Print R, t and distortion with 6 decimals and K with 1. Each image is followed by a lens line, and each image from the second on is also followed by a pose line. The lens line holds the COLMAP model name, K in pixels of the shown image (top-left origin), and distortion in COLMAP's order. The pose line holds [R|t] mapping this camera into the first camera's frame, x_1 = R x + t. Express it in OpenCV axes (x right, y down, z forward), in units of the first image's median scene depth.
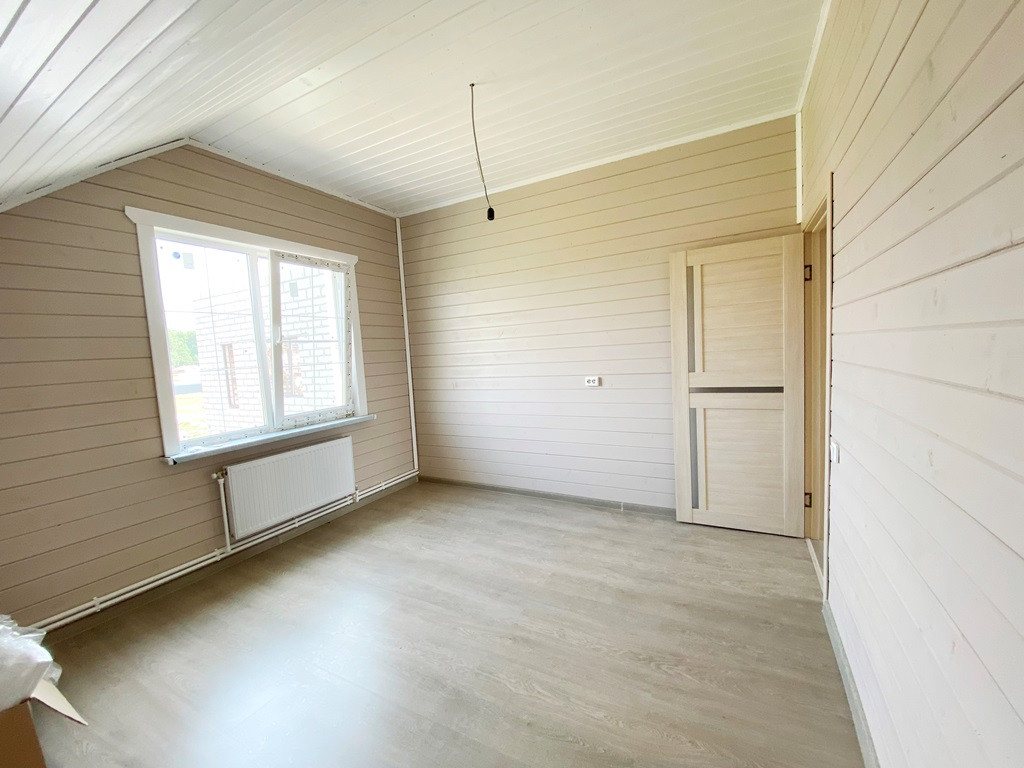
lens RADIAL K [[417.4, 0, 512.0], [0, 417.4, 384.0], [0, 0, 1]] dist [0.023104, -0.020918]
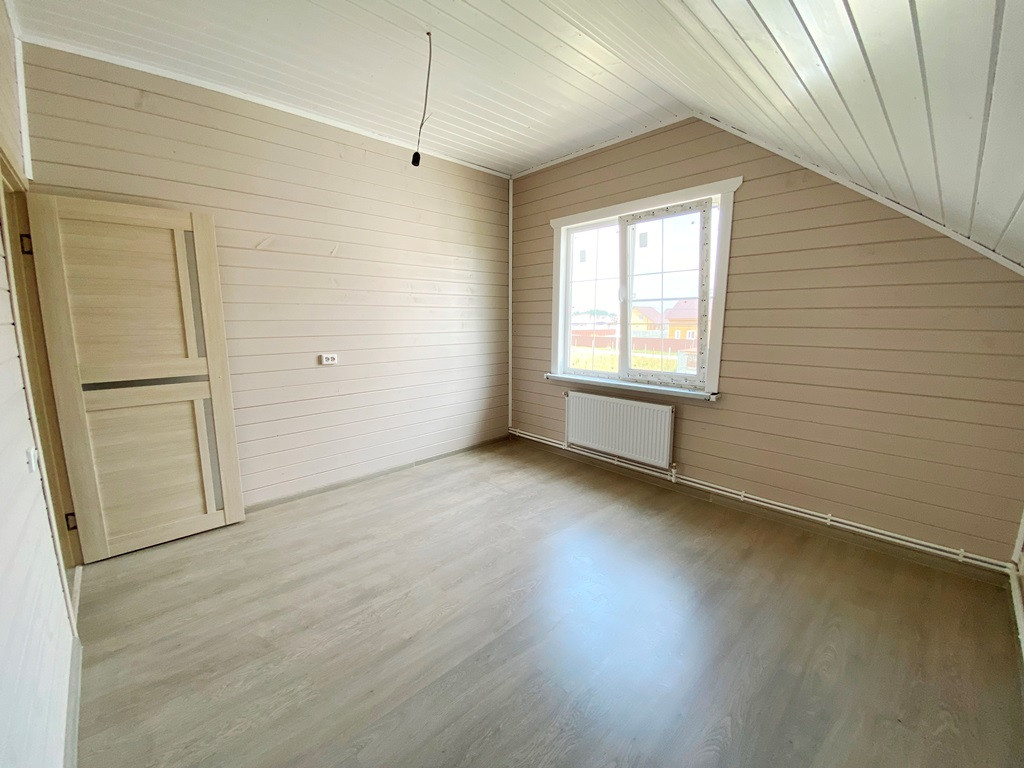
lens RADIAL K [[417.4, 0, 512.0], [0, 417.4, 384.0], [0, 0, 1]] dist [0.023104, -0.020918]
pose [[-0.305545, 0.210469, -0.928625, 0.592019], [-0.054565, 0.969792, 0.237753, -0.131480], [0.950613, 0.123315, -0.284831, 1.031884]]
